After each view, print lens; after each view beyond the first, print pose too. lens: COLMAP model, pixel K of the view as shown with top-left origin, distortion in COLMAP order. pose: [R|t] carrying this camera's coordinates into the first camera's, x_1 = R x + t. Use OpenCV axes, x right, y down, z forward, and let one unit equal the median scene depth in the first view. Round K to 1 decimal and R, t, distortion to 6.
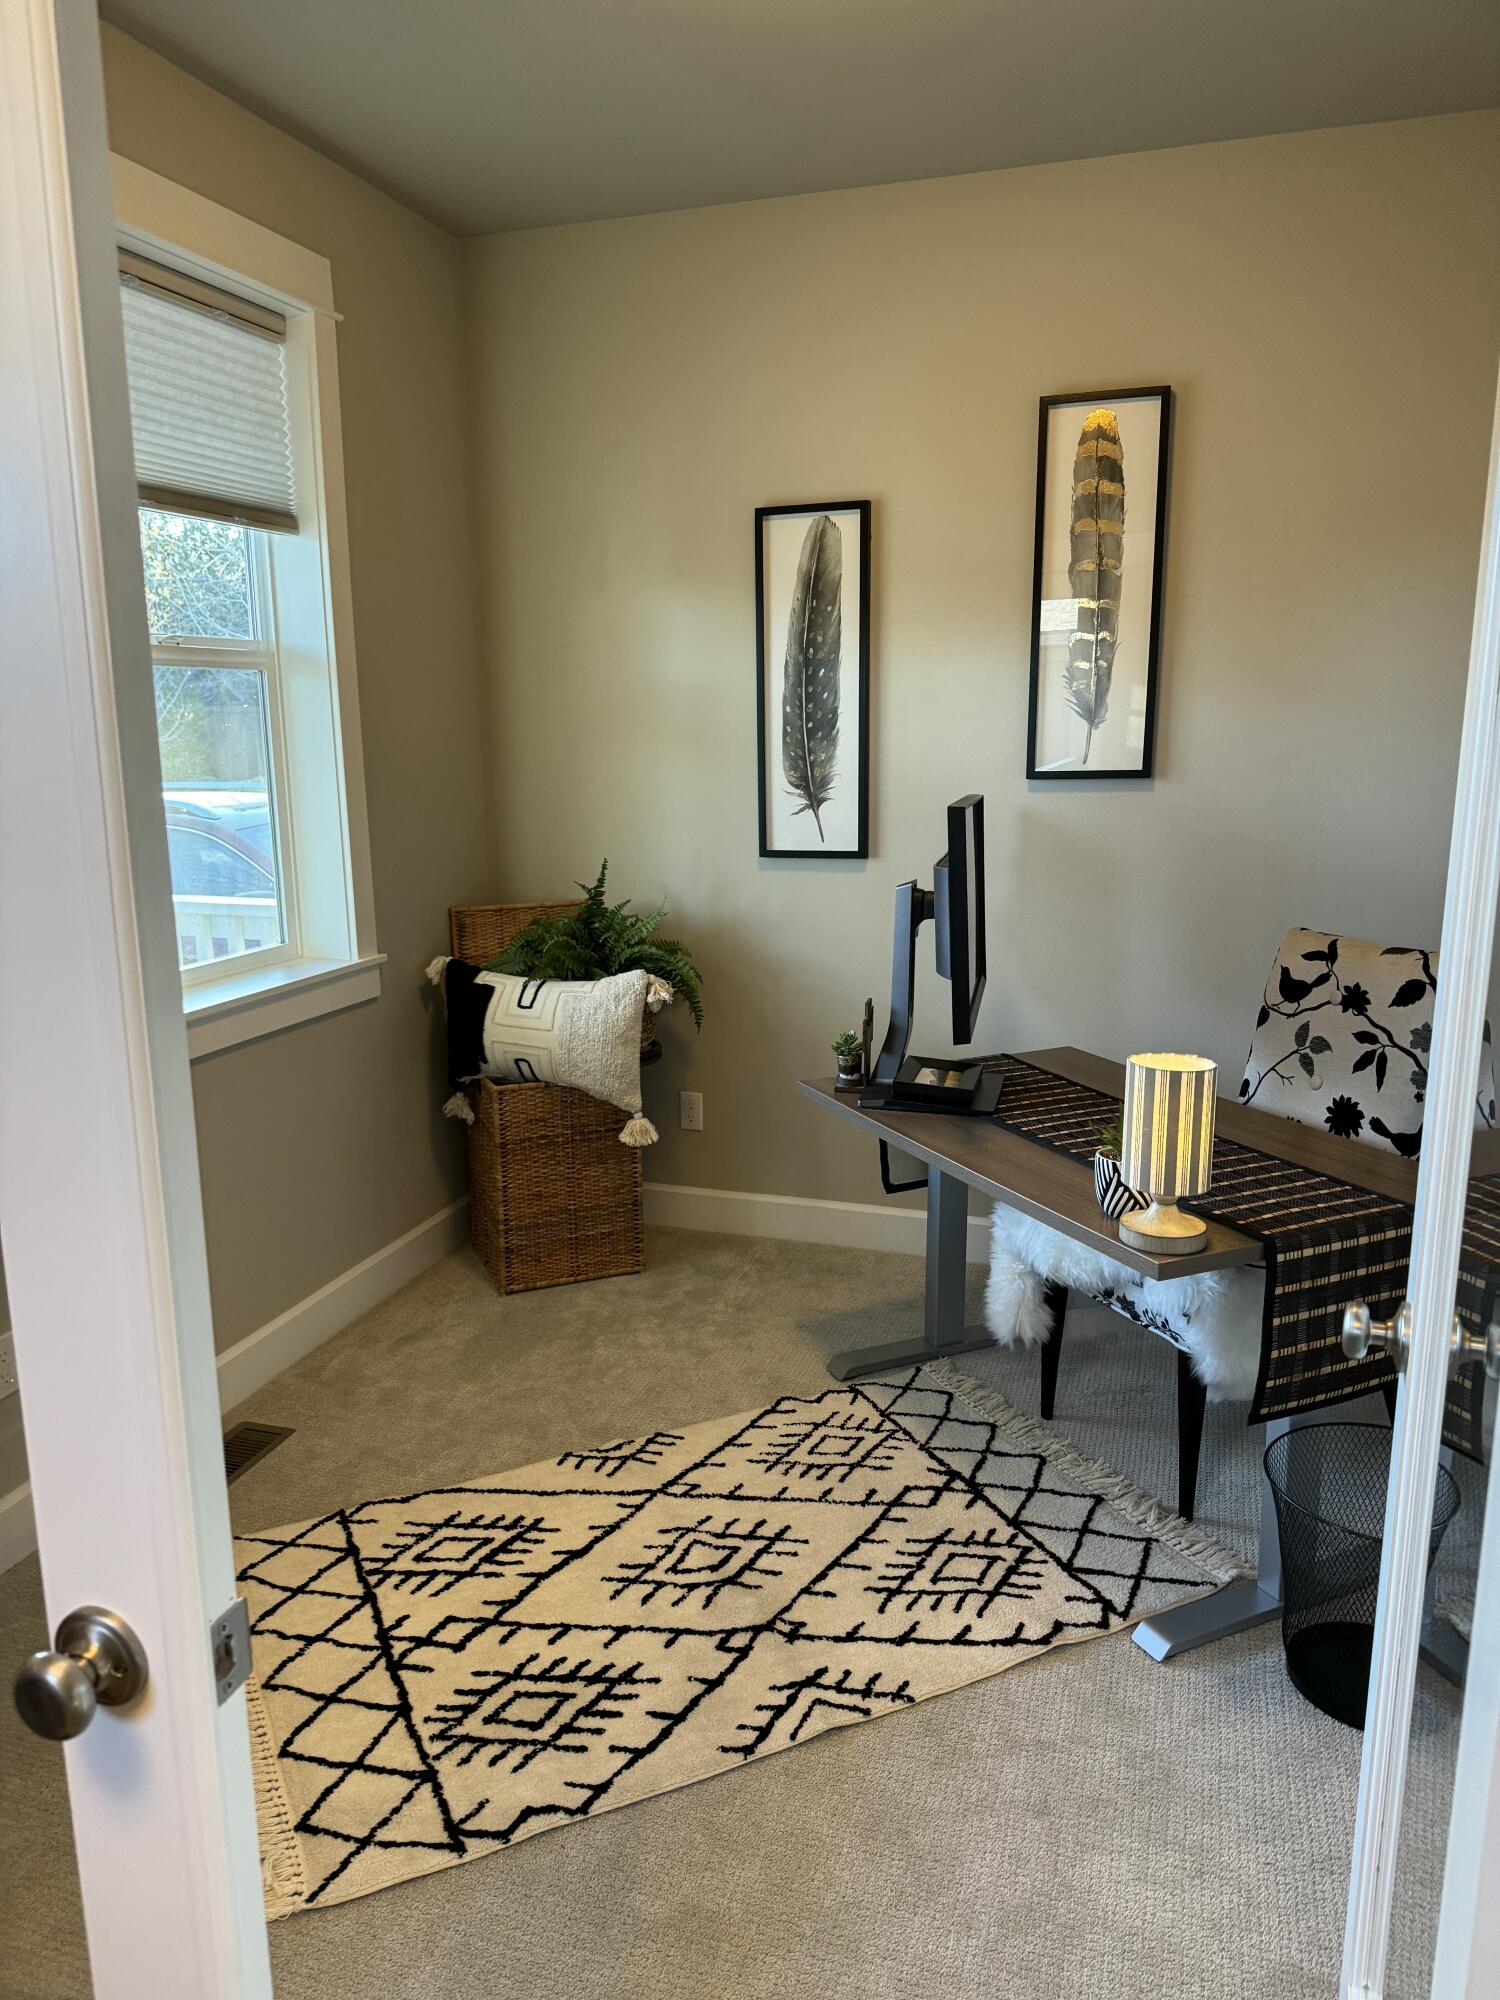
lens RADIAL K [[1406.9, 0, 750.0], [0, 1406.9, 1000.0], [0, 0, 1]] dist [0.174779, -0.342517]
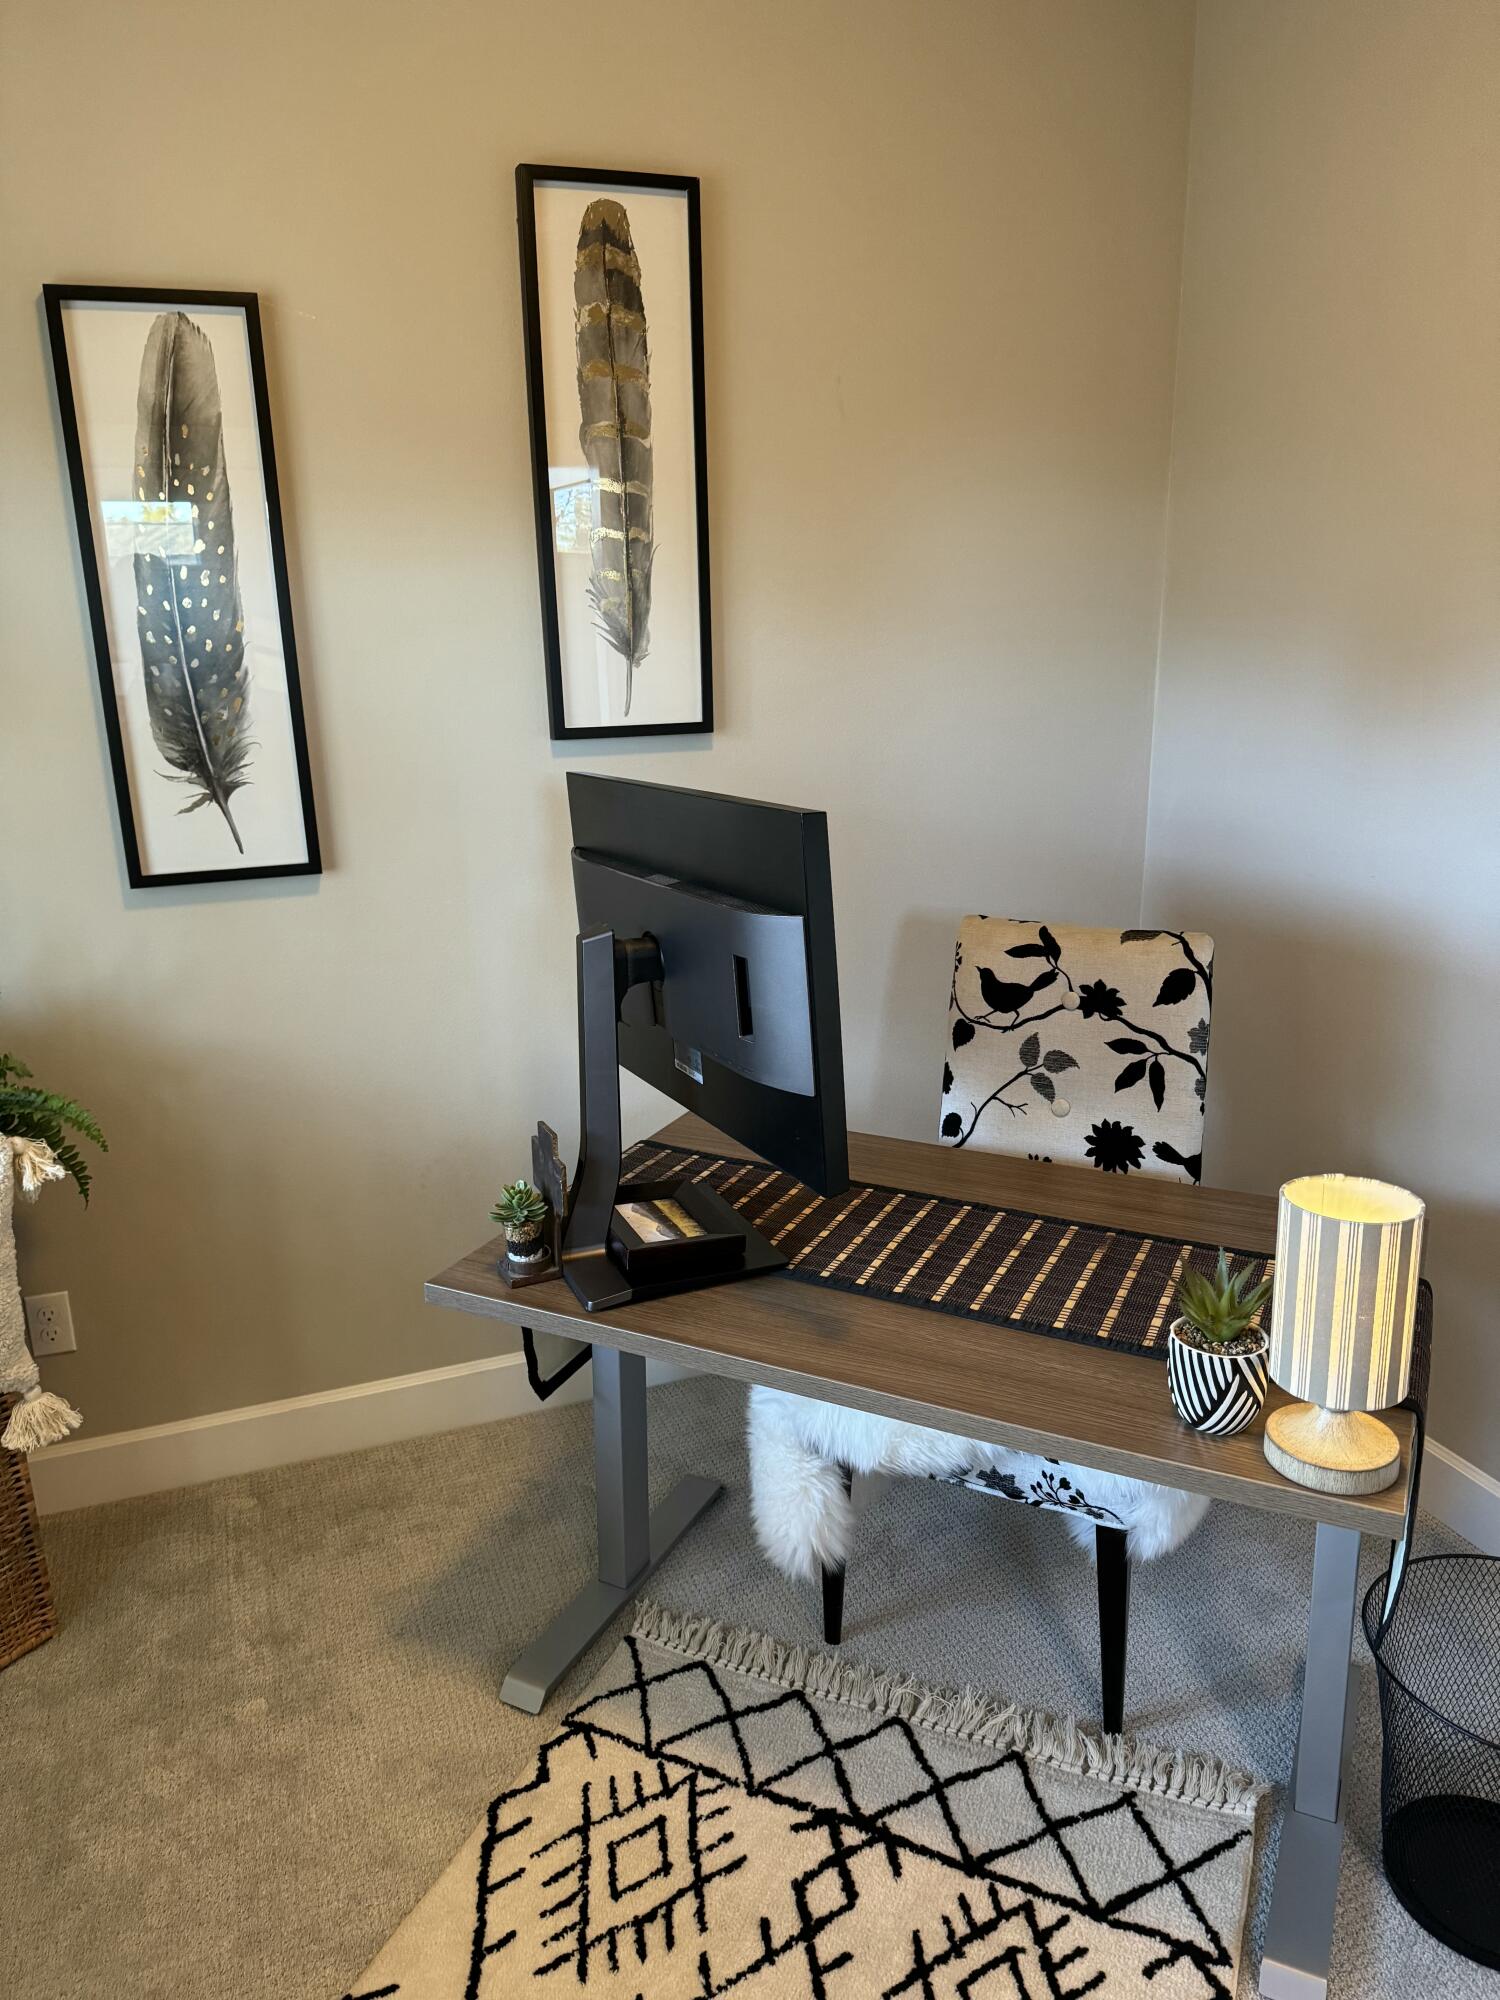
lens RADIAL K [[1408.8, 0, 750.0], [0, 1408.8, 1000.0], [0, 0, 1]] dist [0.064986, -0.079521]
pose [[0.780338, -0.170038, 0.601797, -0.201692], [0.134972, 0.985437, 0.103421, -0.104490], [-0.610618, 0.000522, 0.791925, 0.466077]]
